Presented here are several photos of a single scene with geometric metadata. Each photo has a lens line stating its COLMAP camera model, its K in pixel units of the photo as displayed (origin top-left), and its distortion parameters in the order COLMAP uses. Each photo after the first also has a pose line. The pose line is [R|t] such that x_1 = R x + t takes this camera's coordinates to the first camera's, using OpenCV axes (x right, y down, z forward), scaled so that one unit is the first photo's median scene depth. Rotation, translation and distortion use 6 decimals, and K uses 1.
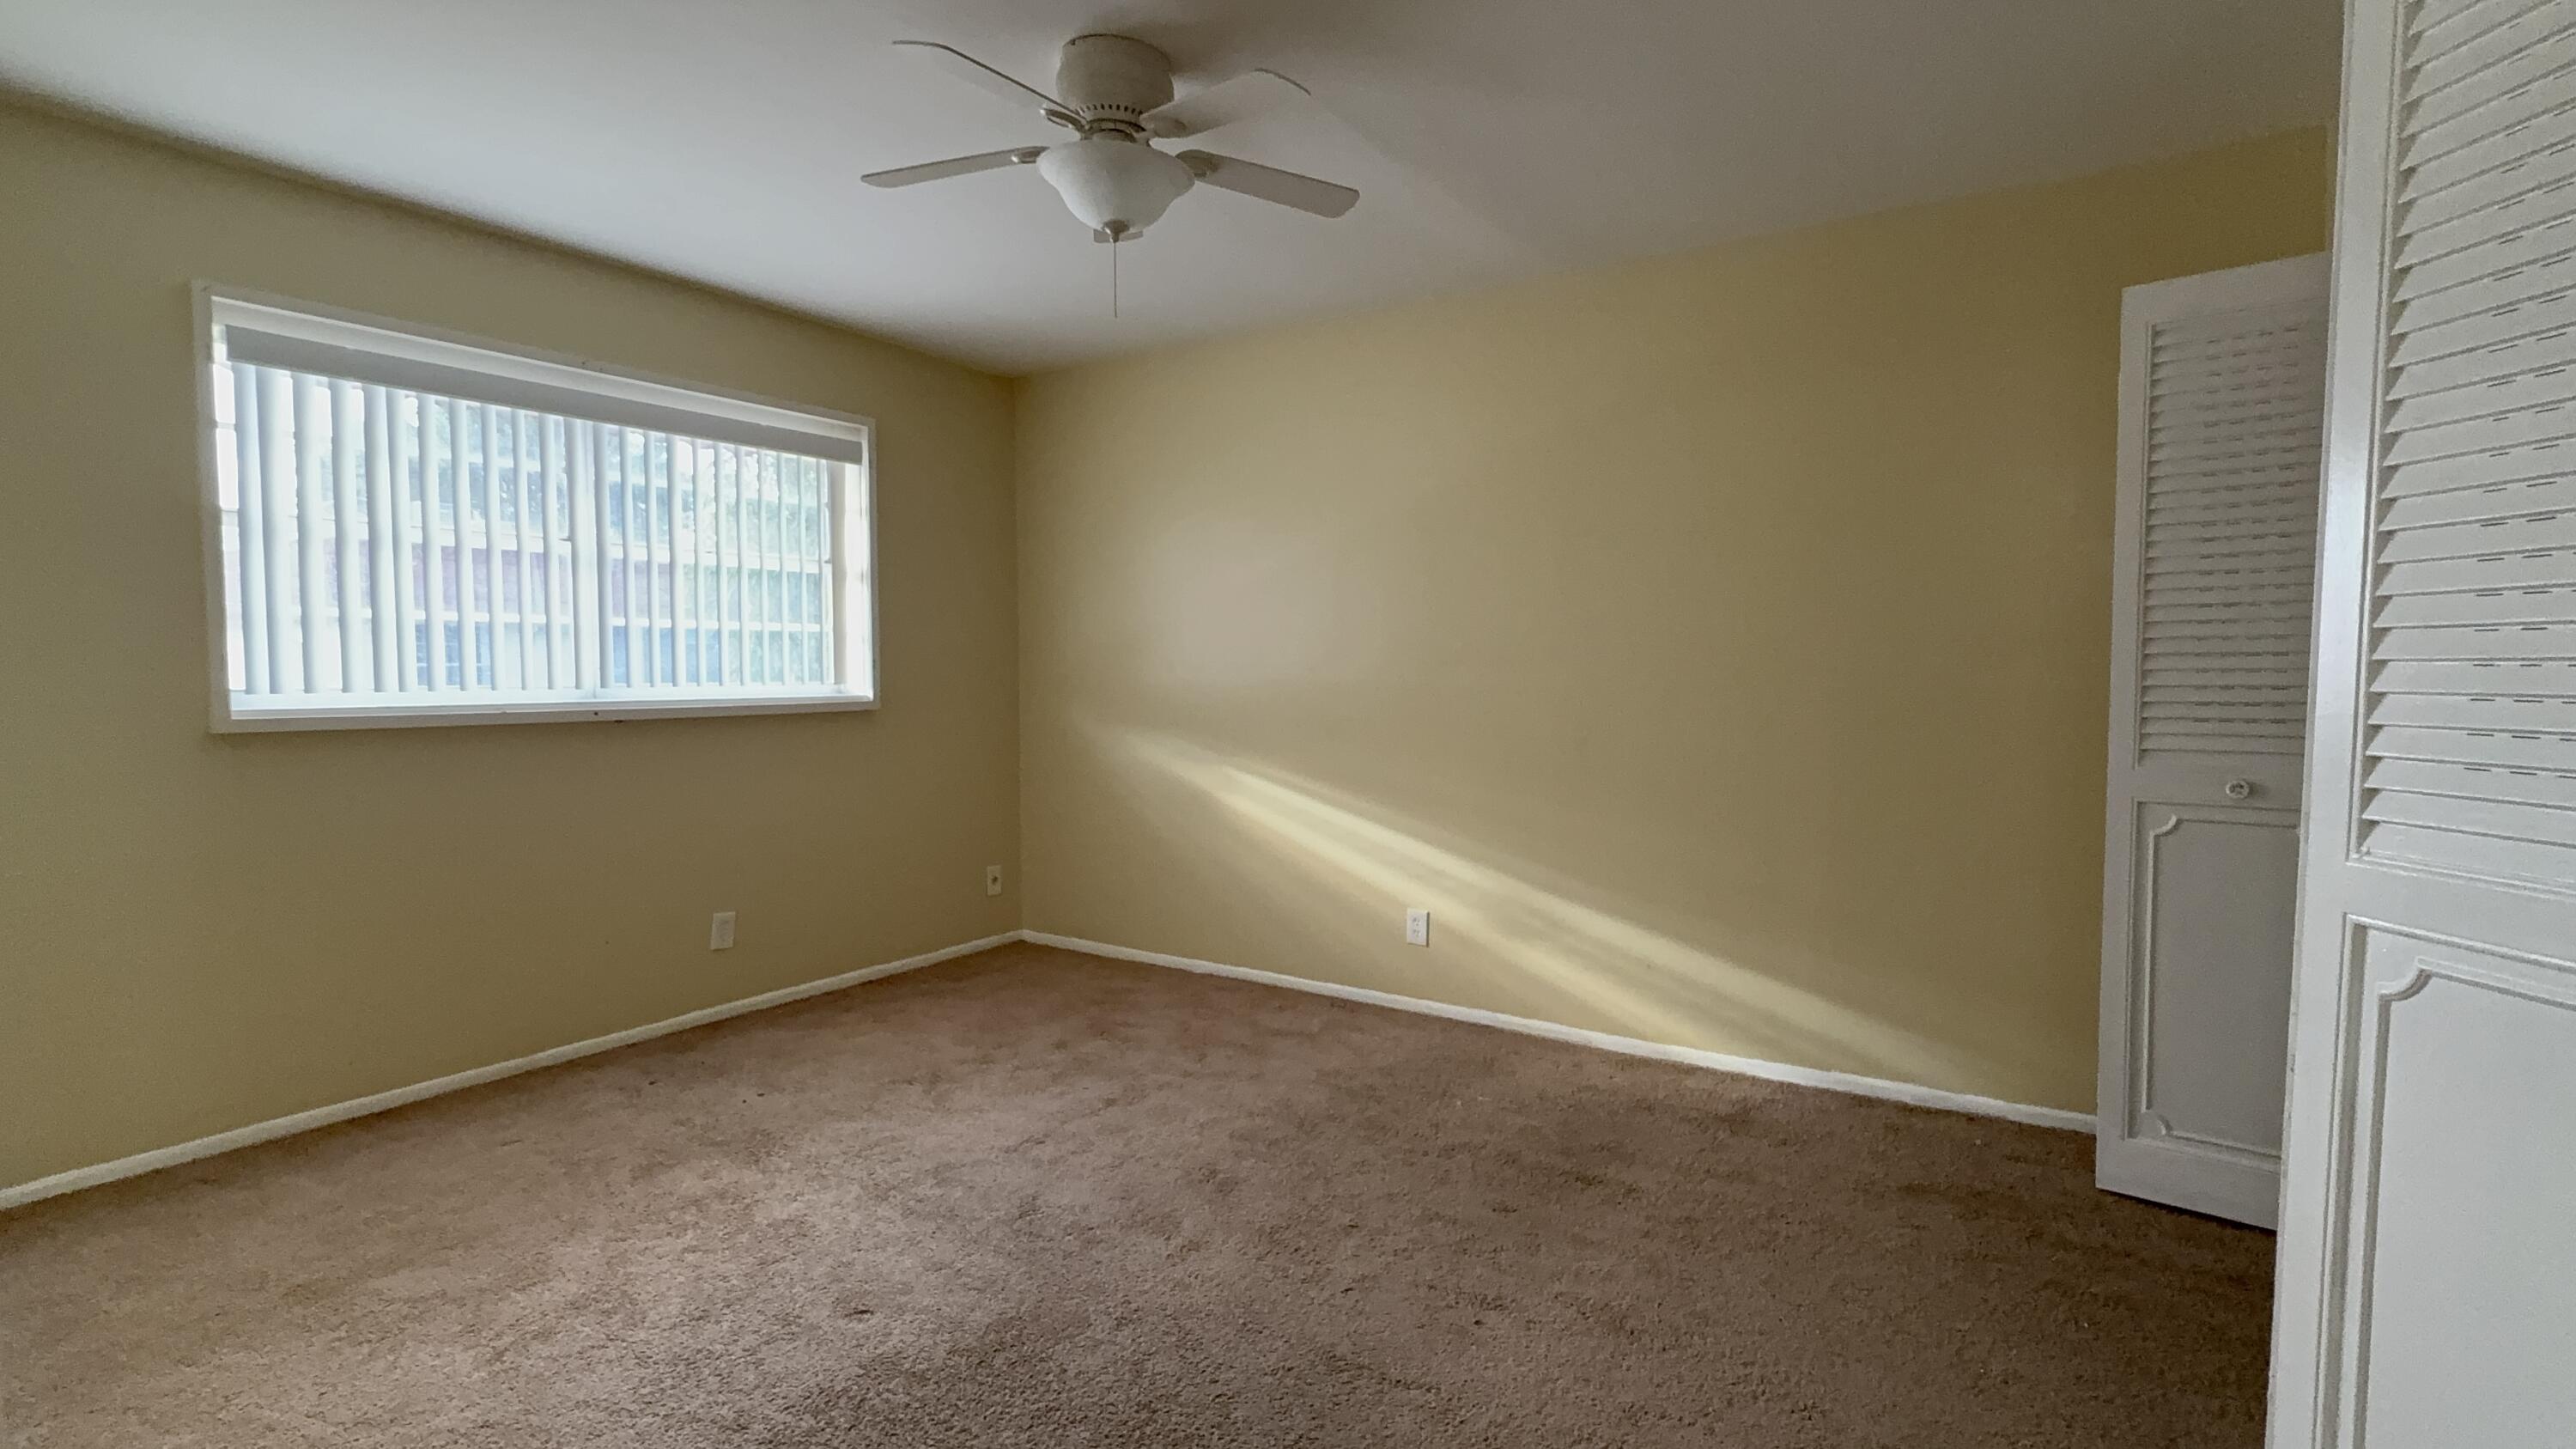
lens RADIAL K [[1181.9, 0, 1276.8], [0, 1181.9, 734.7], [0, 0, 1]] dist [-0.002215, 0.001444]
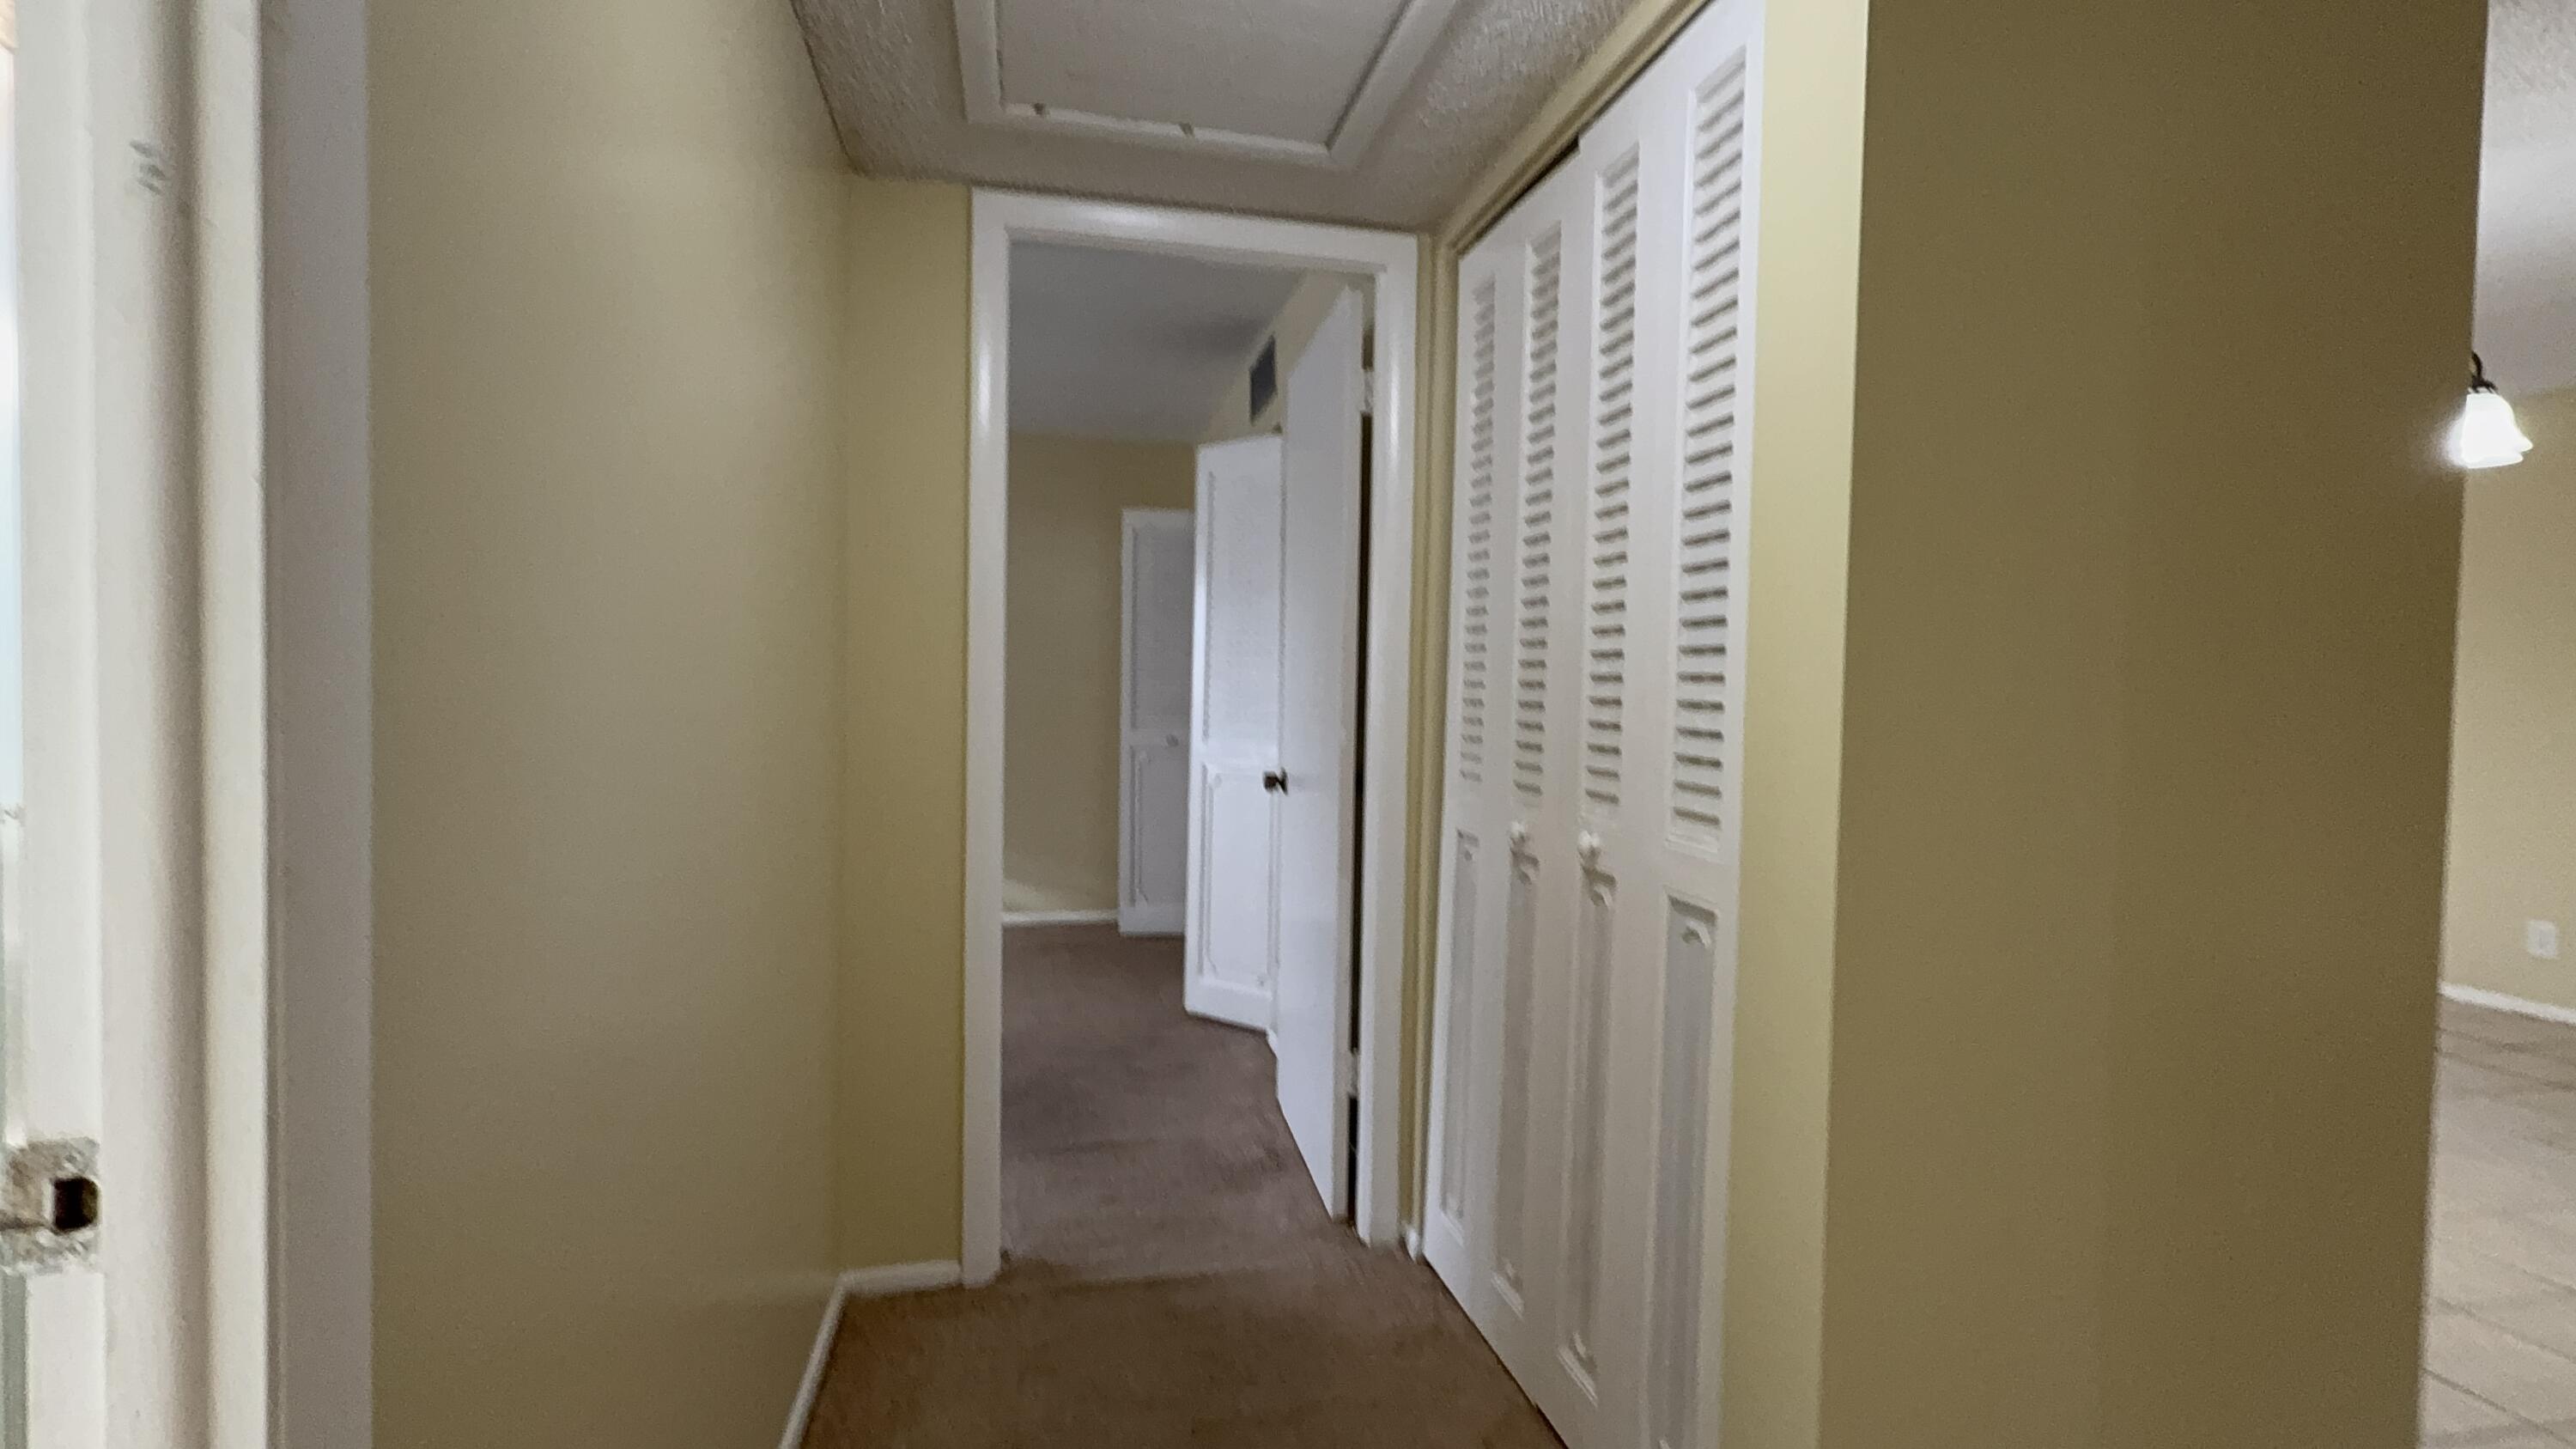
lens RADIAL K [[1181.9, 0, 1276.8], [0, 1181.9, 734.7], [0, 0, 1]] dist [-0.002215, 0.001444]
pose [[0.700238, -0.018198, 0.713678, -0.639126], [0.019944, 0.999784, 0.005925, 0.027390], [-0.713631, 0.010084, 0.700449, -0.714927]]
